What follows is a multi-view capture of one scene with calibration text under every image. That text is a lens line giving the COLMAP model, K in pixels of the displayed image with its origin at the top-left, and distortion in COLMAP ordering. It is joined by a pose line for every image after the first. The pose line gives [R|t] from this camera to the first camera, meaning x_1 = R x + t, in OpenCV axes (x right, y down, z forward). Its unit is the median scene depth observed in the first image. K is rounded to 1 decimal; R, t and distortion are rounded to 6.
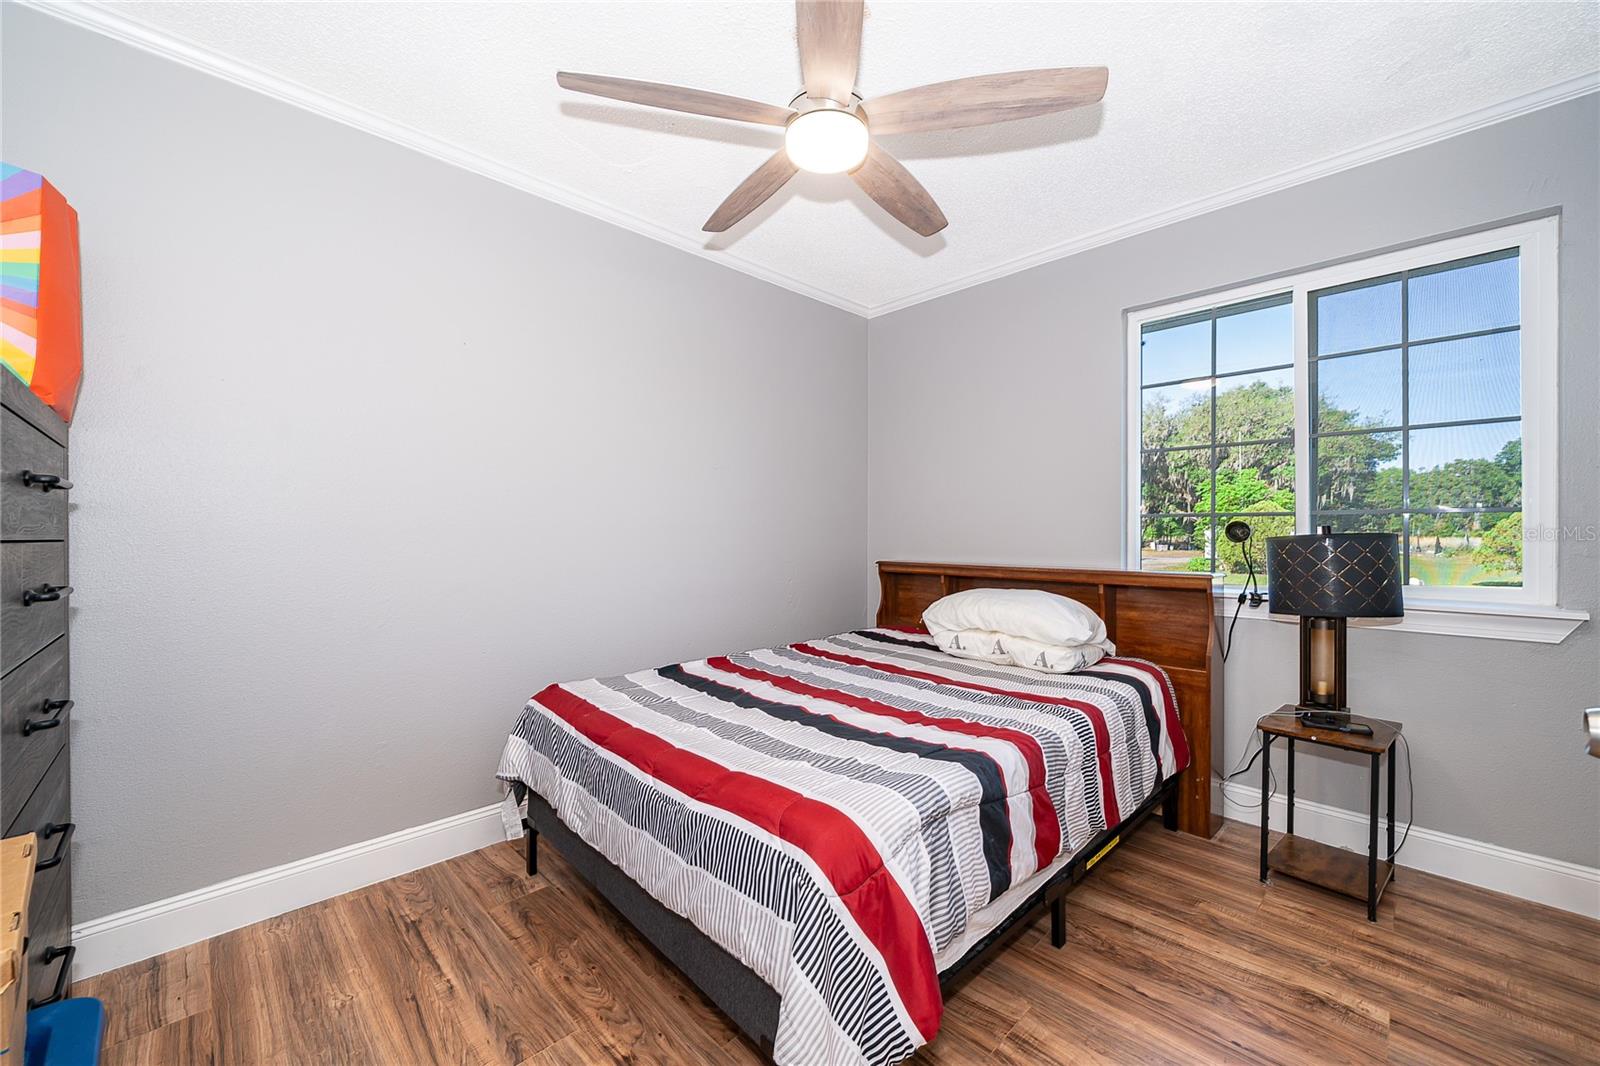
lens RADIAL K [[625.1, 0, 814.4], [0, 625.1, 533.4], [0, 0, 1]] dist [-0.004055, -0.000303]
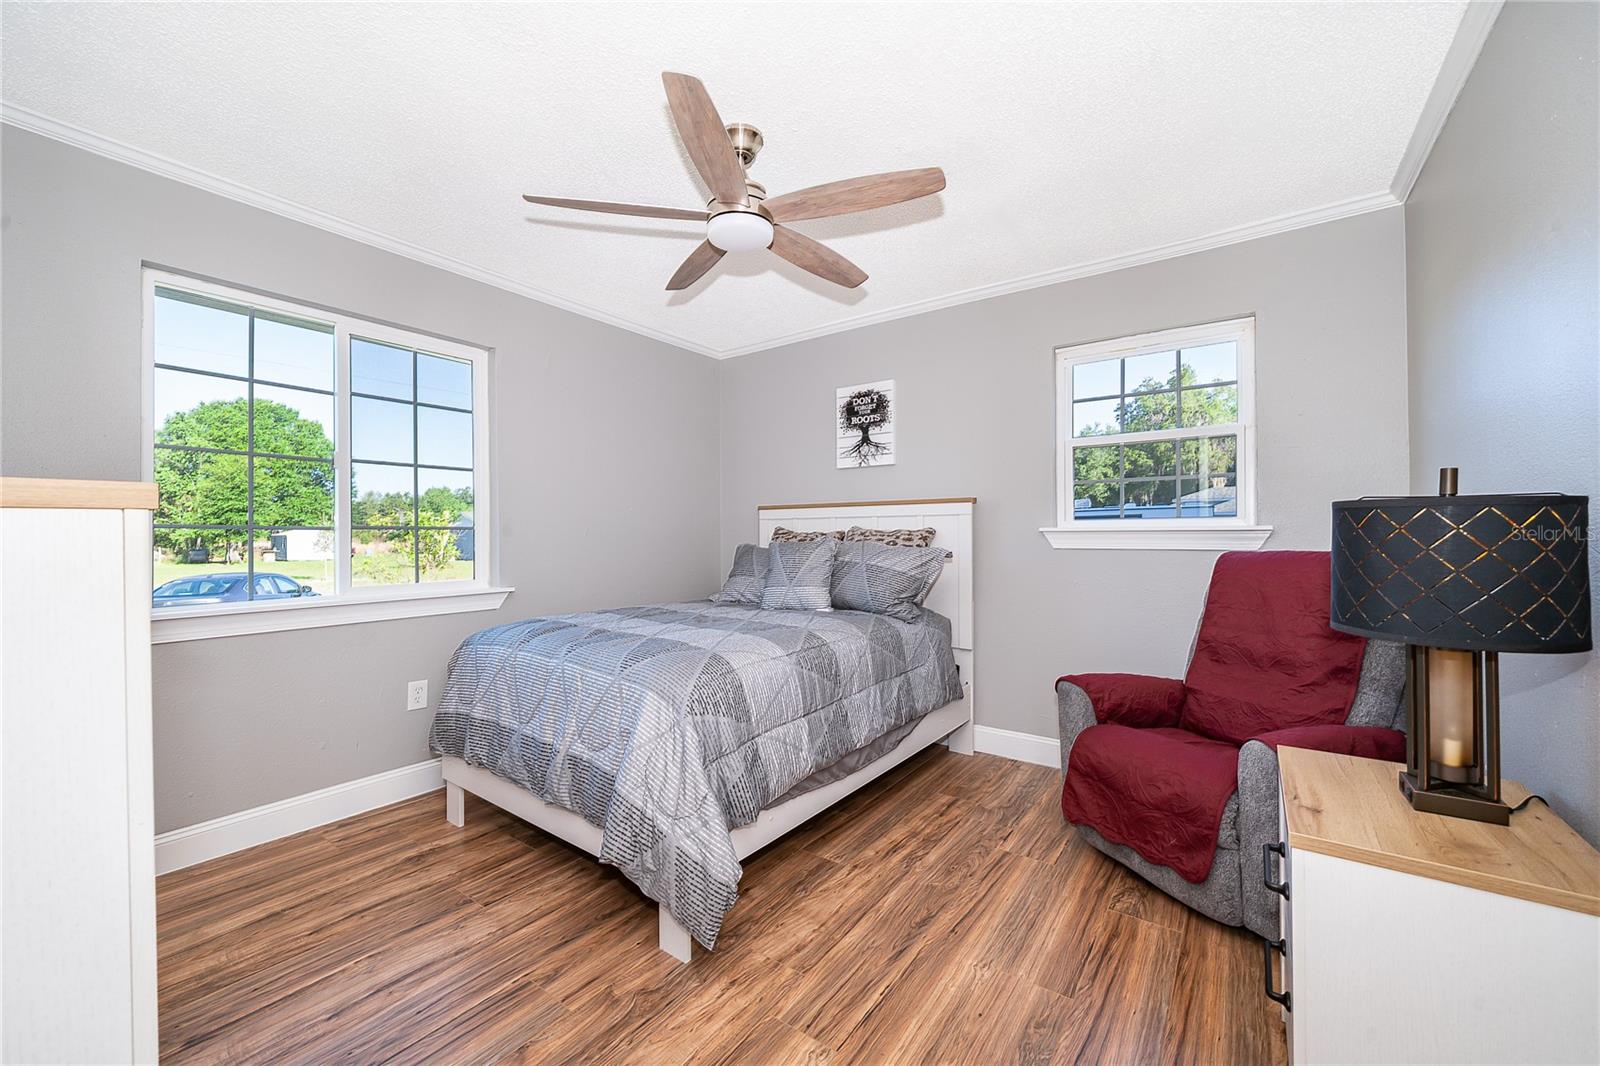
lens RADIAL K [[625.1, 0, 804.8], [0, 625.1, 543.0], [0, 0, 1]] dist [-0.004055, -0.000303]
pose [[-0.163787, 0.010360, 0.986441, -0.461211], [0.018117, 0.999808, -0.007492, 0.015002], [-0.986329, 0.016644, -0.163943, 0.386064]]
